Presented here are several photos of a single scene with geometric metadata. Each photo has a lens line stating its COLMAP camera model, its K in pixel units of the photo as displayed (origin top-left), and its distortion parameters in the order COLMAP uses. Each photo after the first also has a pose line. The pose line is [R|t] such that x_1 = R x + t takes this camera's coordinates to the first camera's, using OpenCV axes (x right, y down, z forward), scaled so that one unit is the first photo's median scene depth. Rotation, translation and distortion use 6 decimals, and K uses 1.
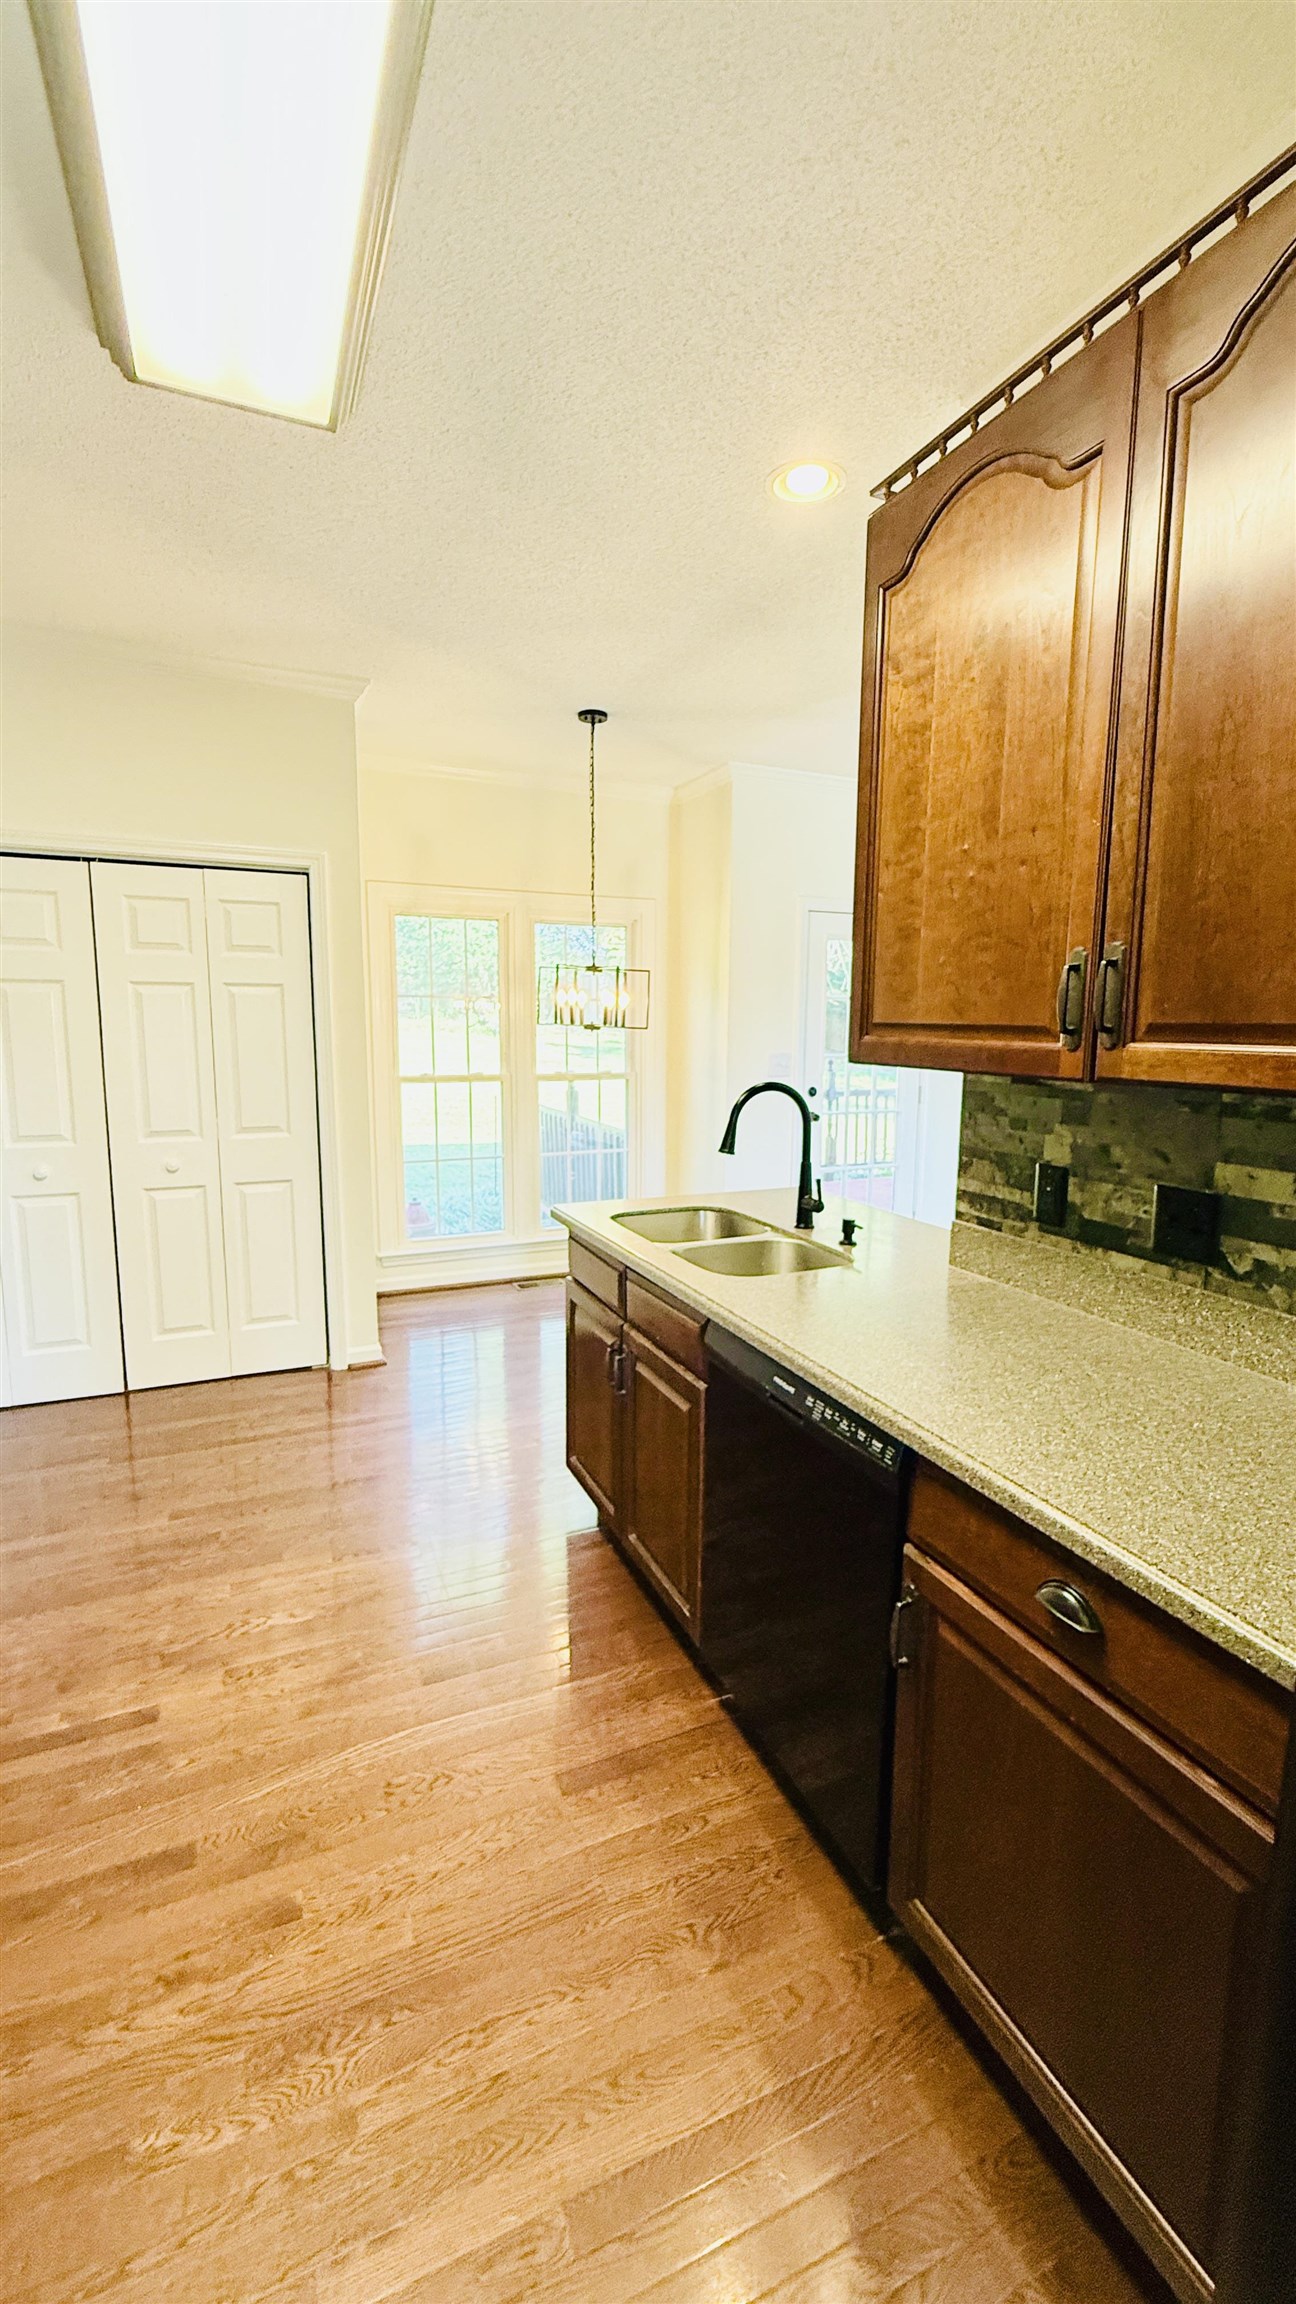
lens RADIAL K [[924.8, 0, 651.0], [0, 924.8, 1147.5], [0, 0, 1]] dist [0.000597, -0.000135]
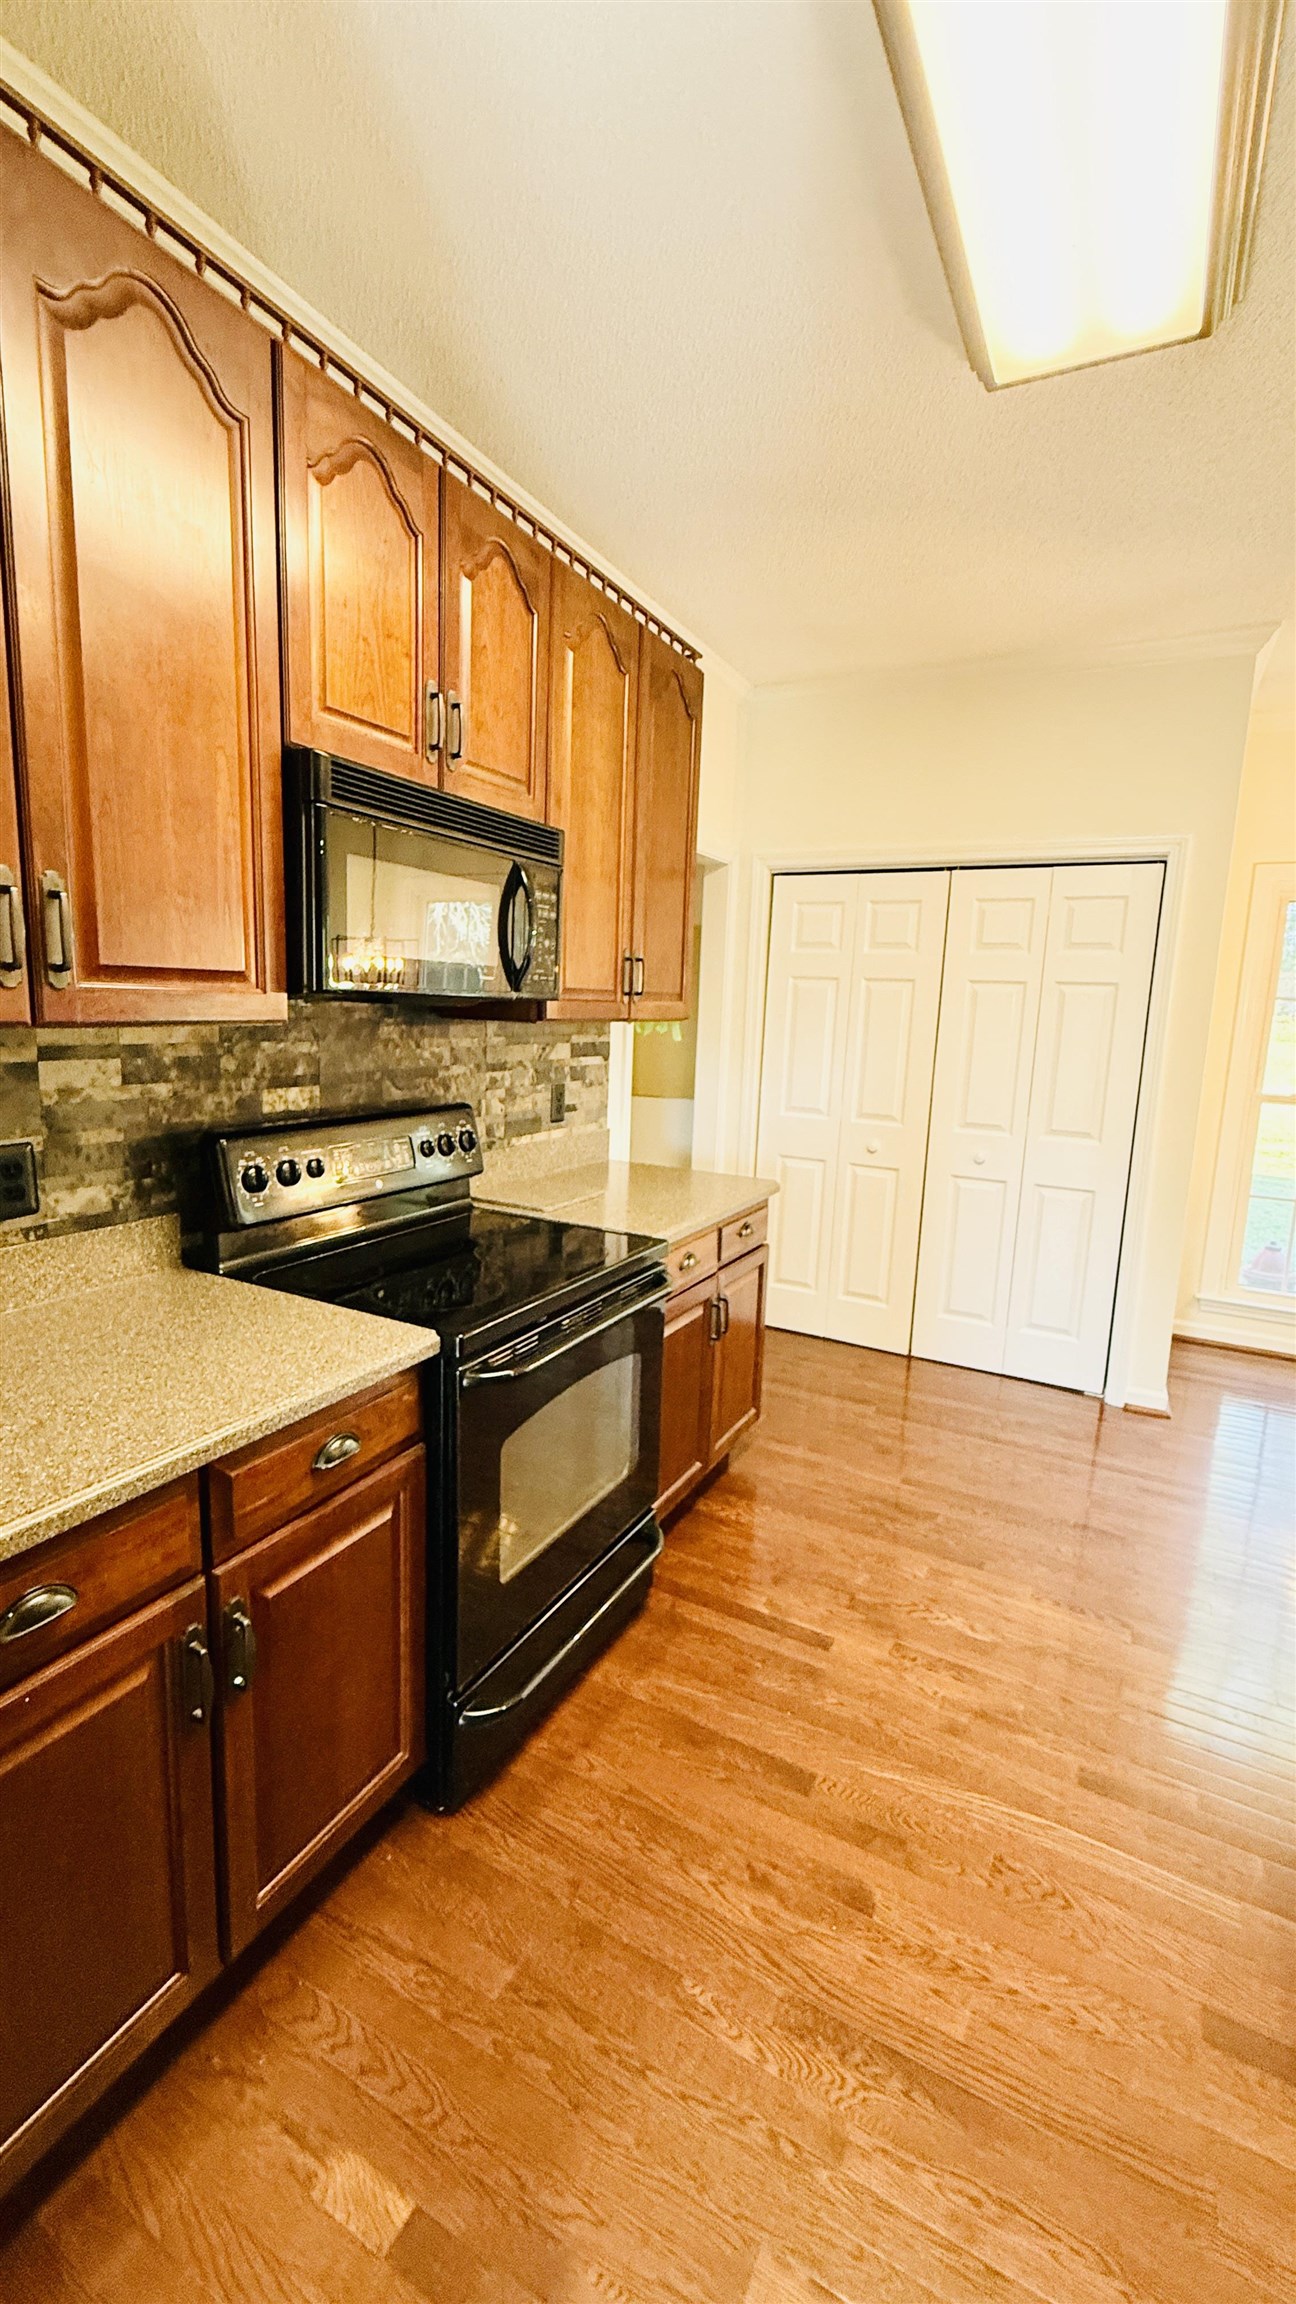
lens RADIAL K [[924.8, 0, 651.2], [0, 924.8, 1146.4], [0, 0, 1]] dist [0.000597, -0.000135]
pose [[0.619101, 0.135627, -0.773511, 0.107176], [-0.140745, 0.988188, 0.060620, -0.007266], [0.772596, 0.071338, 0.630877, 0.111567]]
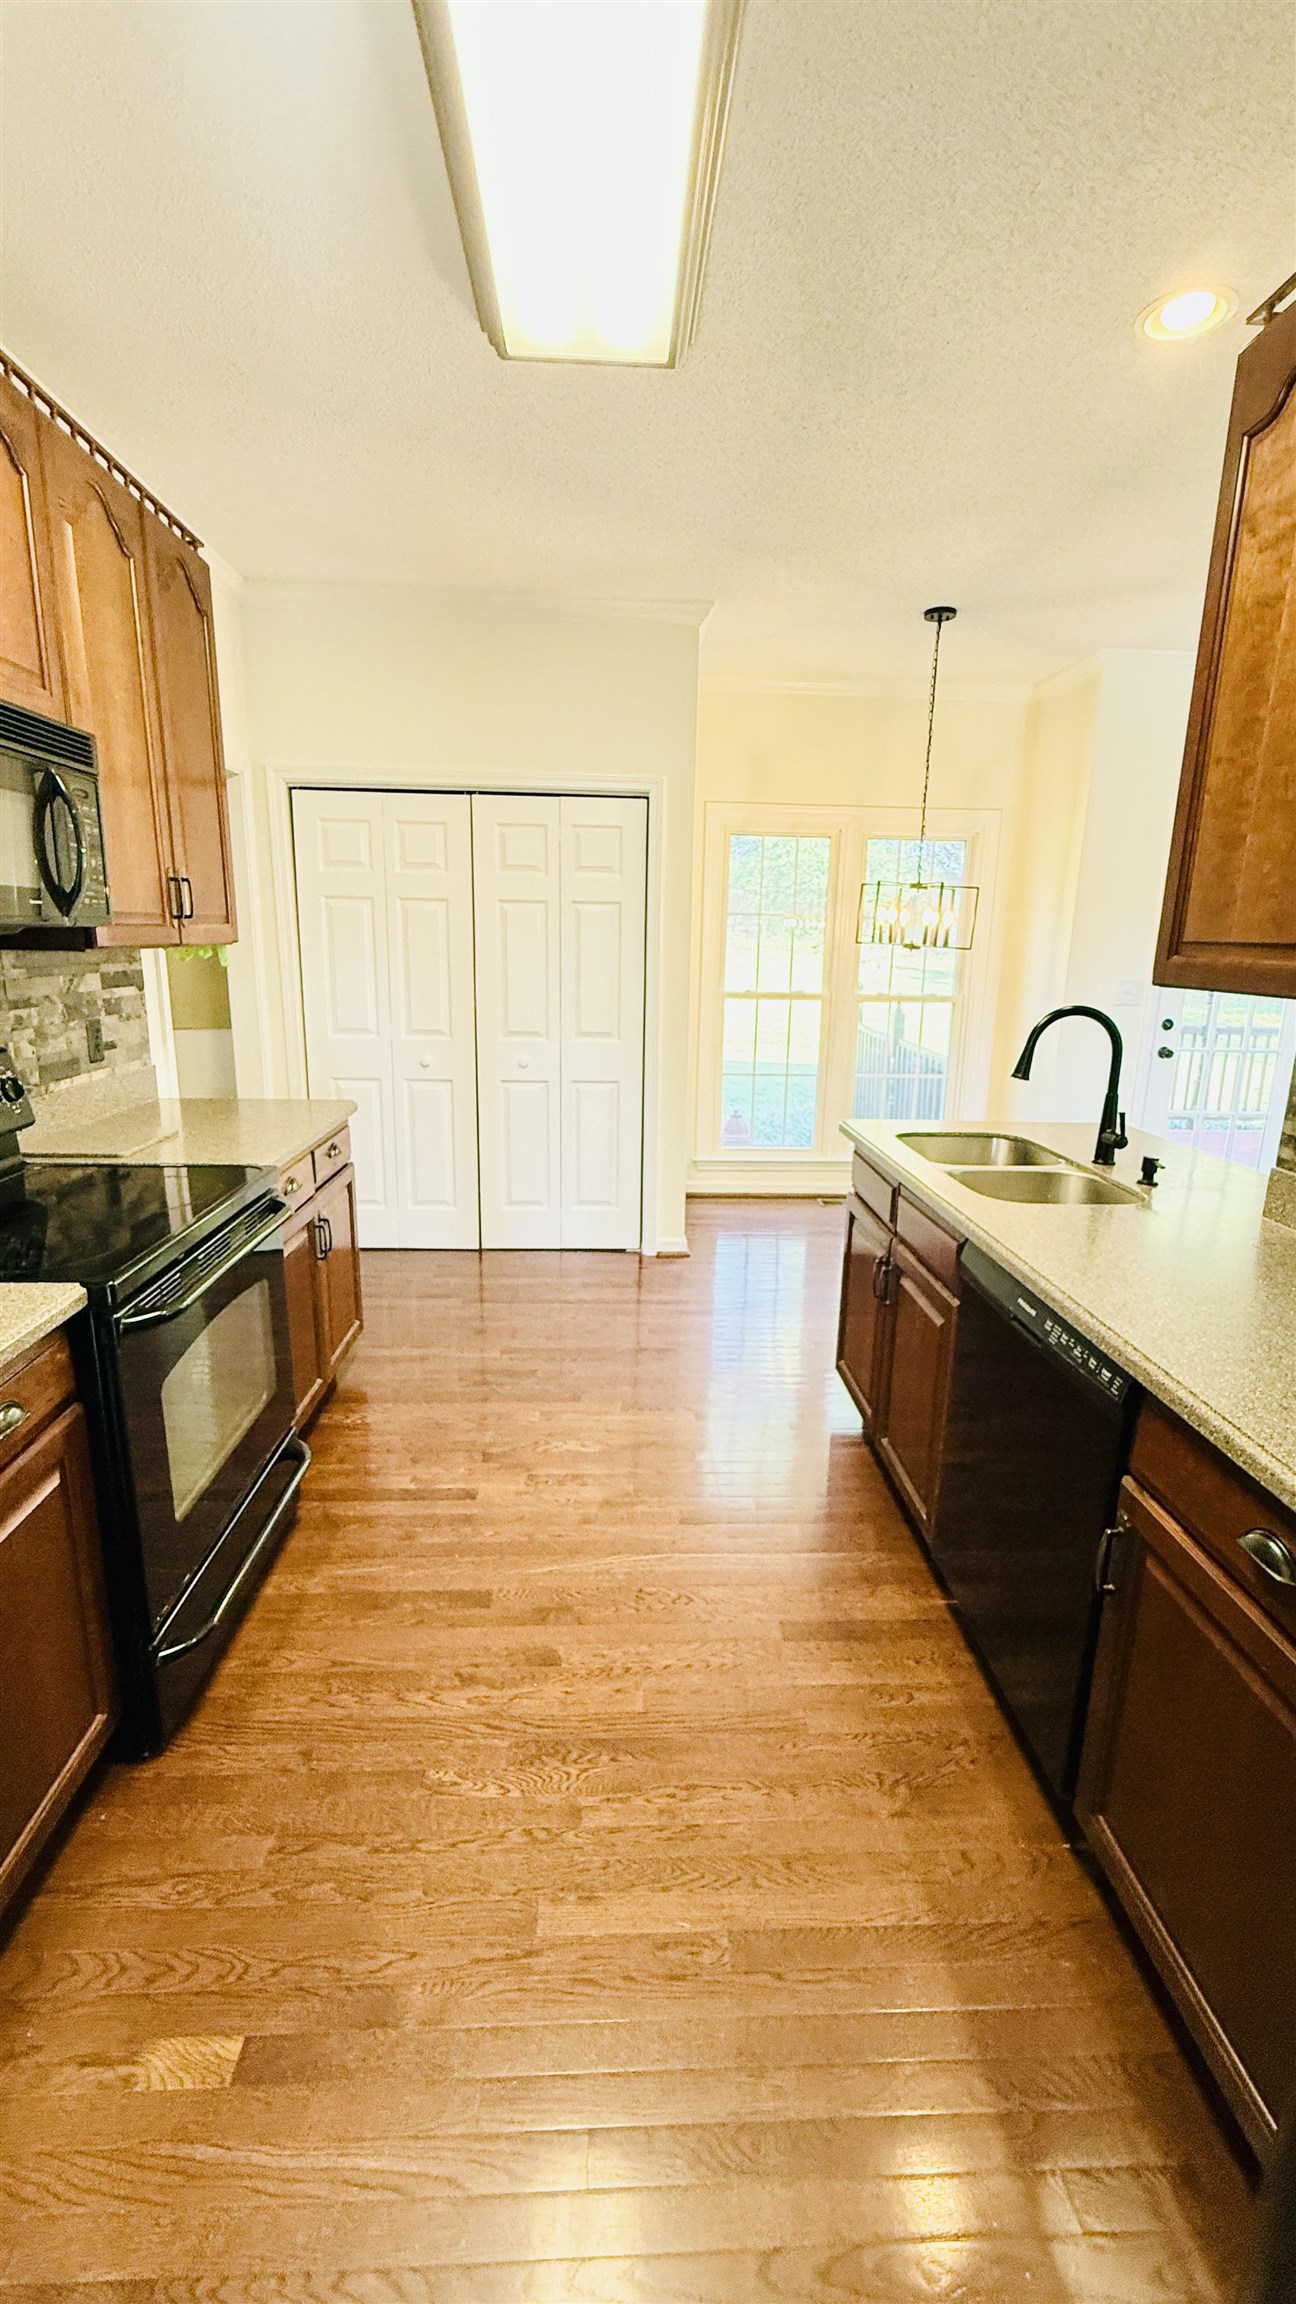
lens RADIAL K [[924.8, 0, 651.9], [0, 924.8, 1148.6], [0, 0, 1]] dist [0.000597, -0.000135]
pose [[0.932852, 0.091289, -0.348501, 0.087034], [-0.061921, 0.993595, 0.094523, 0.015133], [0.354897, -0.066597, 0.932530, -0.055609]]
